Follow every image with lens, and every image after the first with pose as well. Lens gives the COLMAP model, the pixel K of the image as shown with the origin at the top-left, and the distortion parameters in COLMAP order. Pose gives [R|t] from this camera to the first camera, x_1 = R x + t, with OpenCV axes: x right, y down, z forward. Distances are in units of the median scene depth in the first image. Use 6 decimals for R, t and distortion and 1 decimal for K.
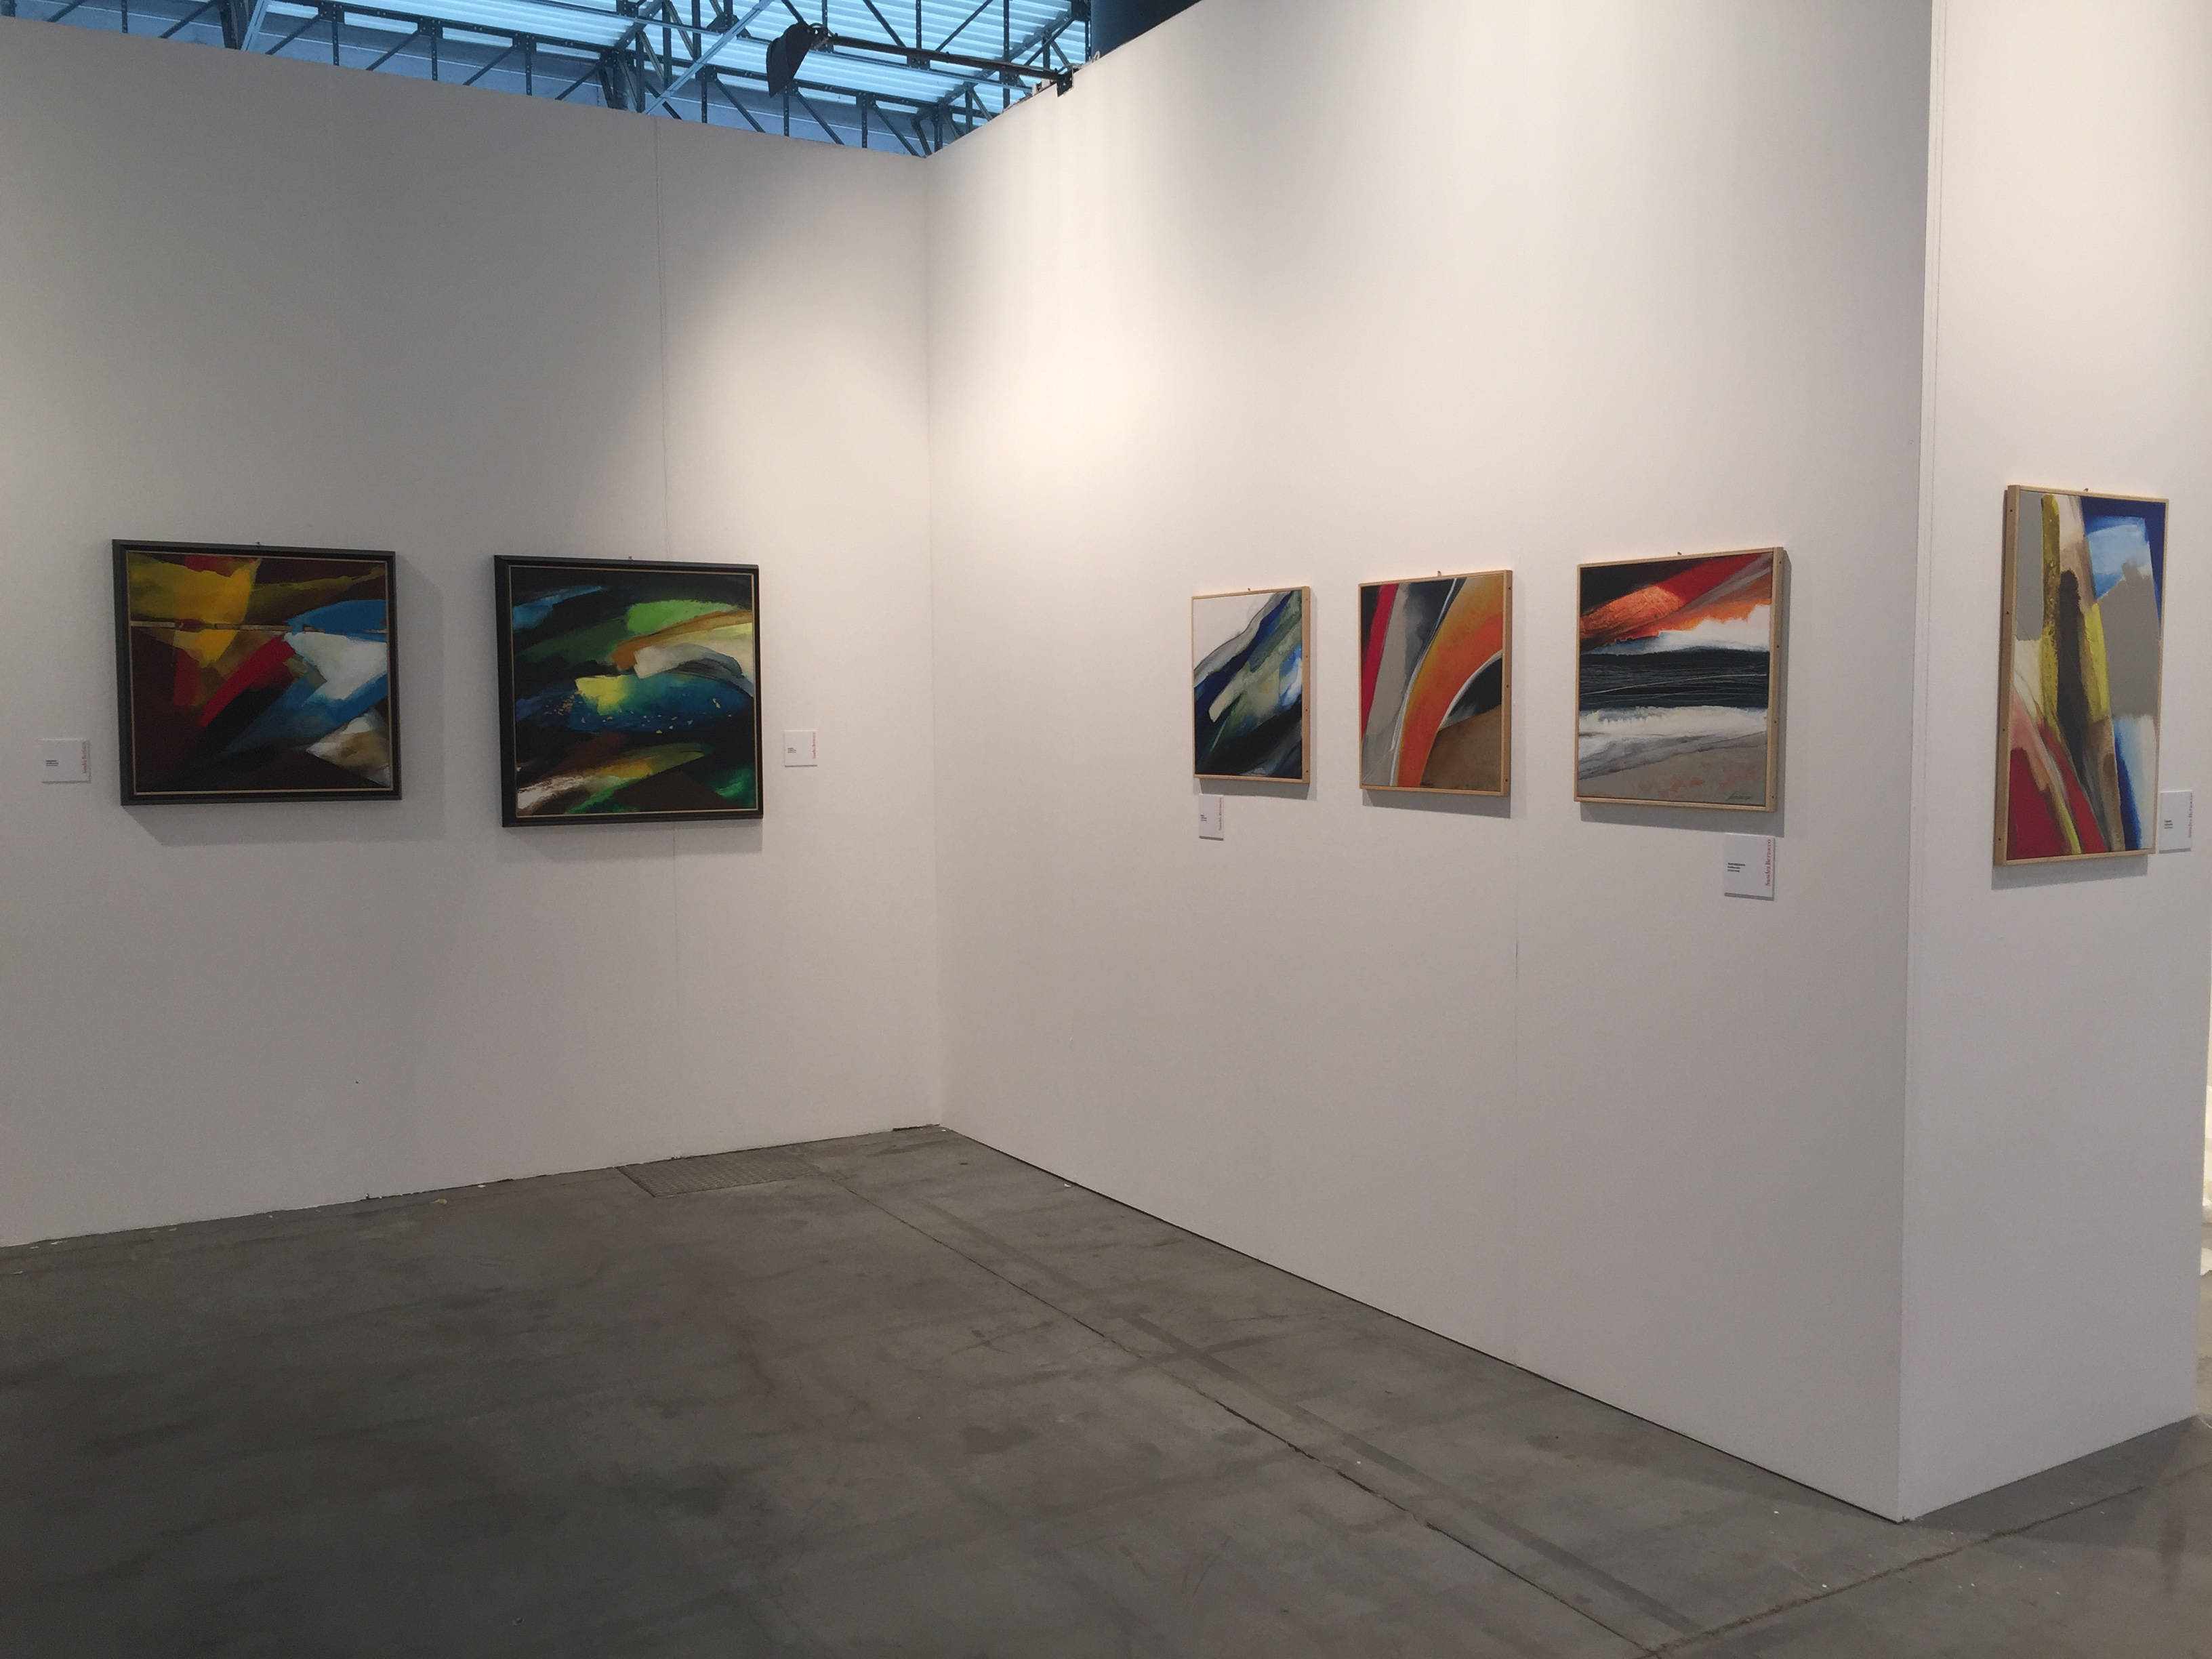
lens RADIAL K [[1880.8, 0, 1081.9], [0, 1880.8, 826.7], [0, 0, 1]] dist [0.081379, -0.100389]
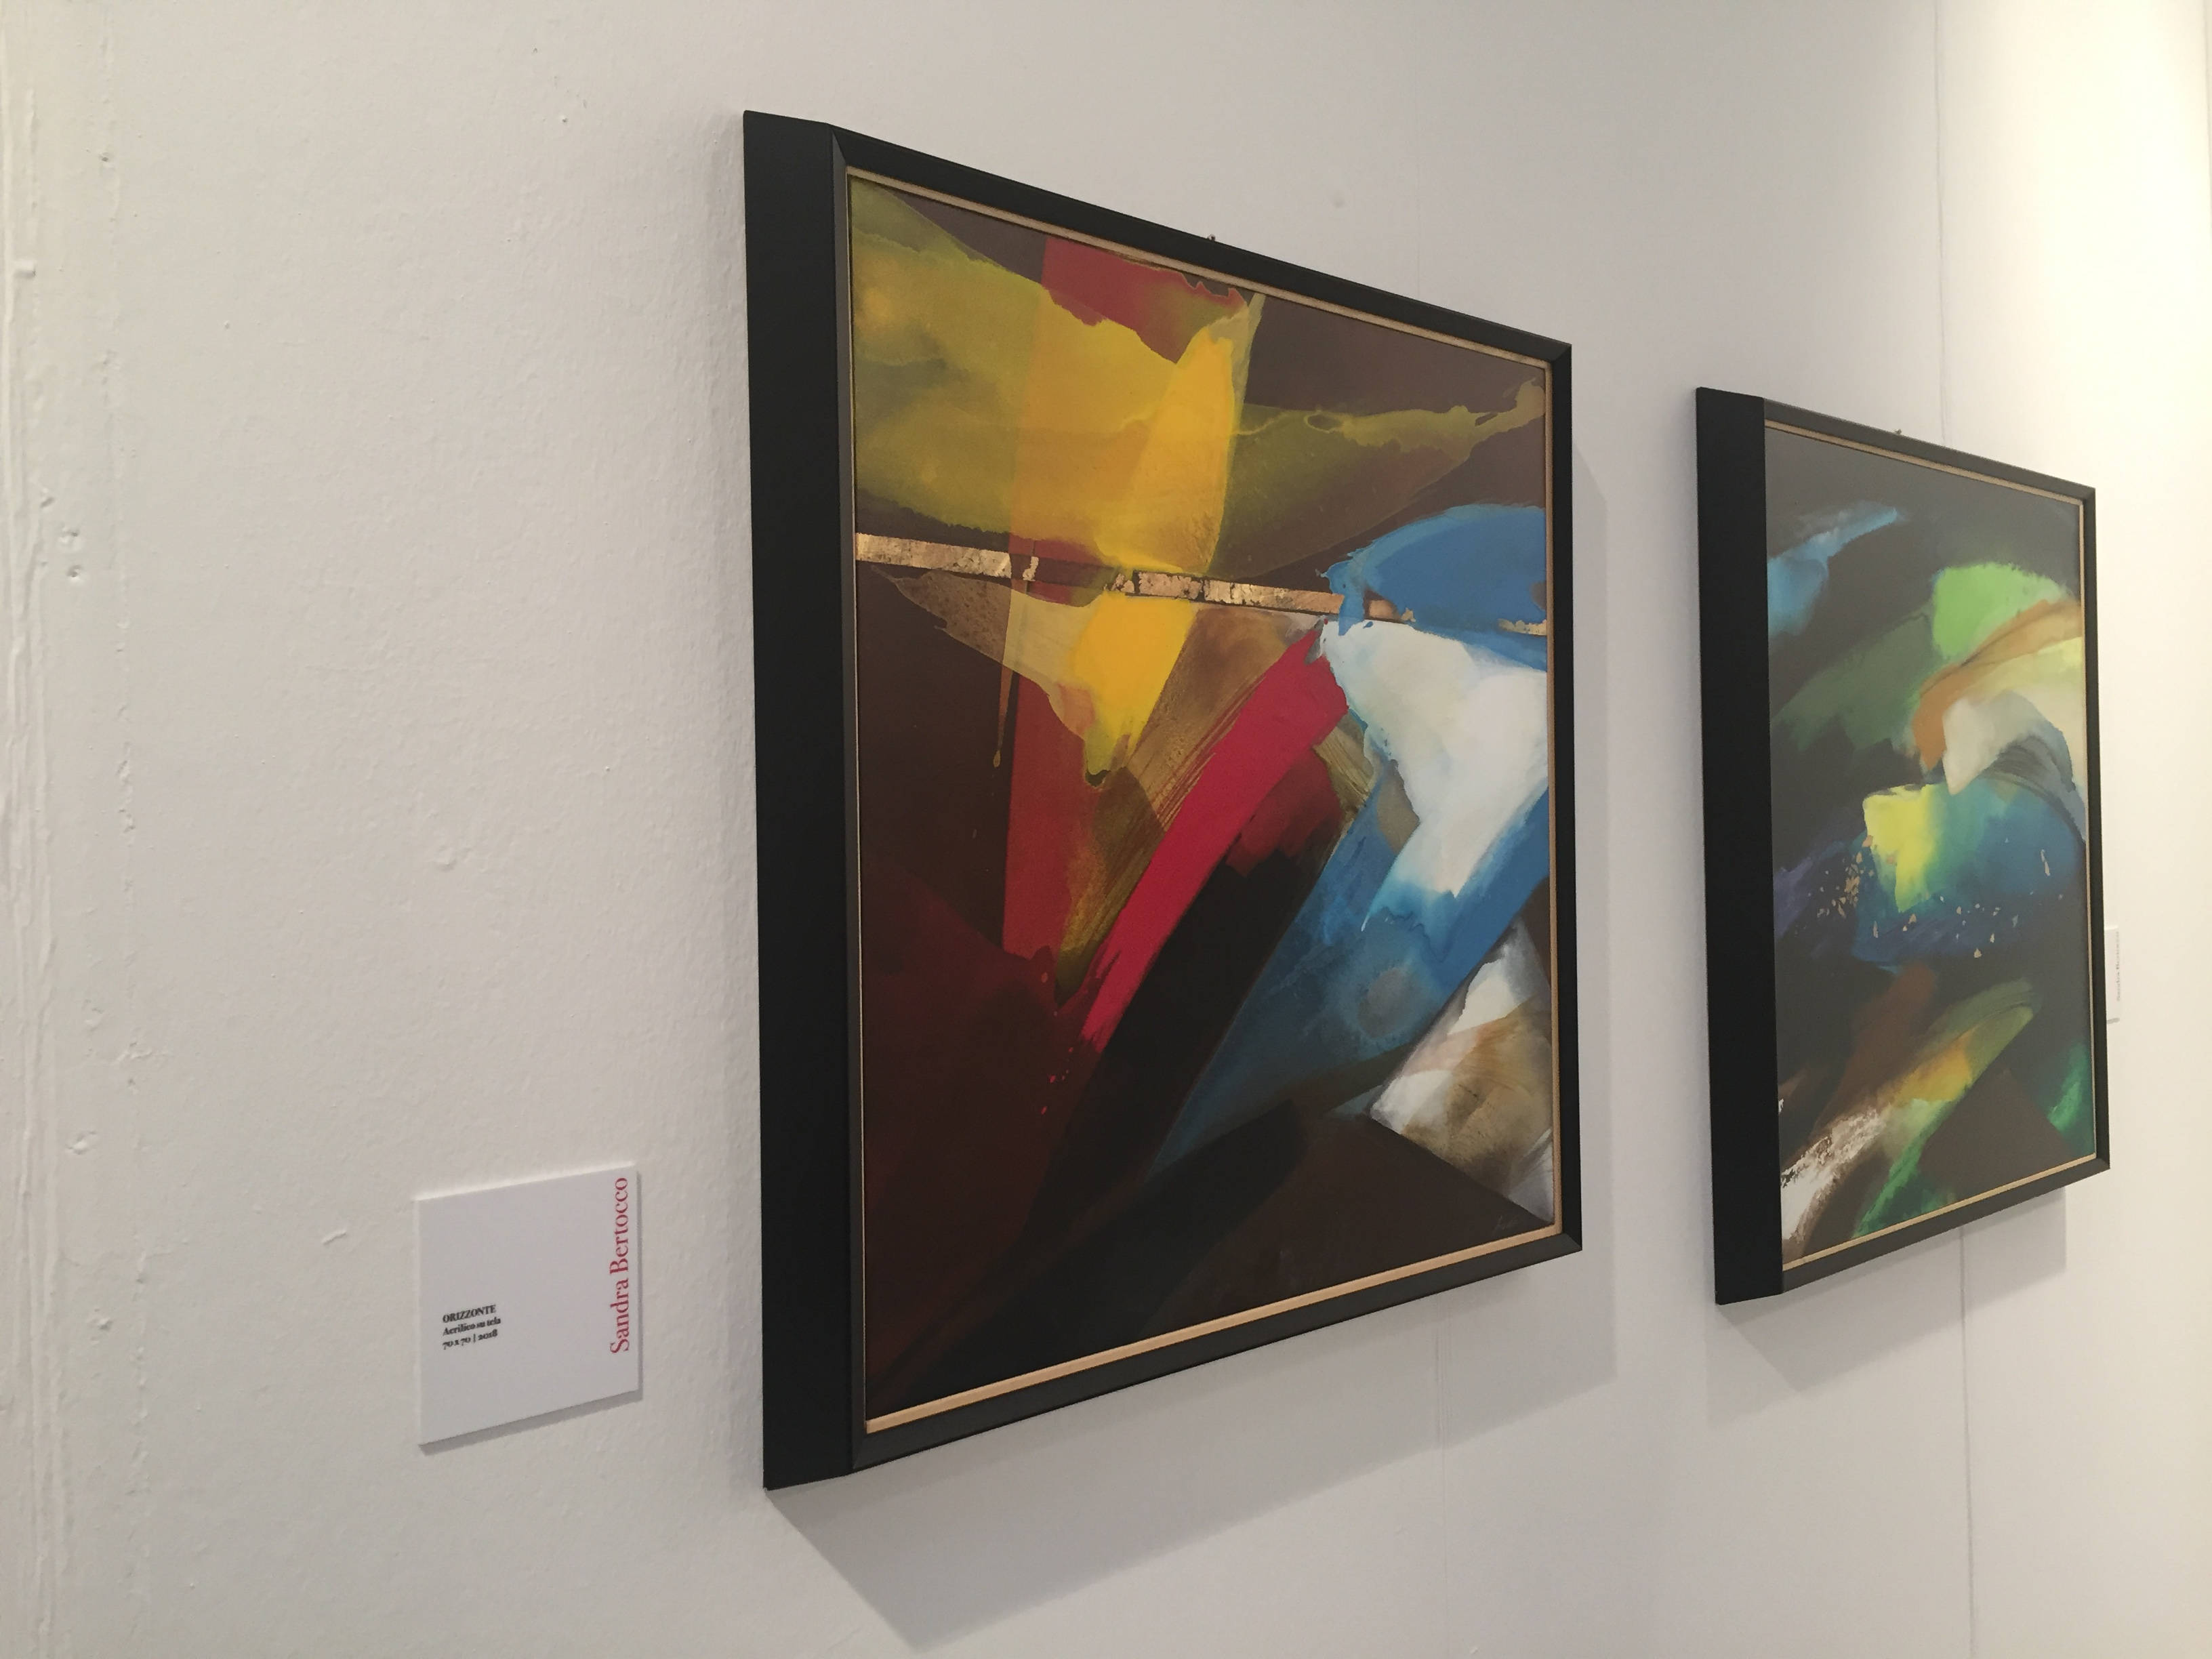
lens RADIAL K [[1880.8, 0, 1077.1], [0, 1880.8, 817.8], [0, 0, 1]] dist [0.081379, -0.100389]
pose [[0.966876, -0.012178, 0.254955, -0.550415], [0.027539, 0.998008, -0.056767, -0.070667], [-0.253756, 0.061908, 0.965285, 0.848947]]
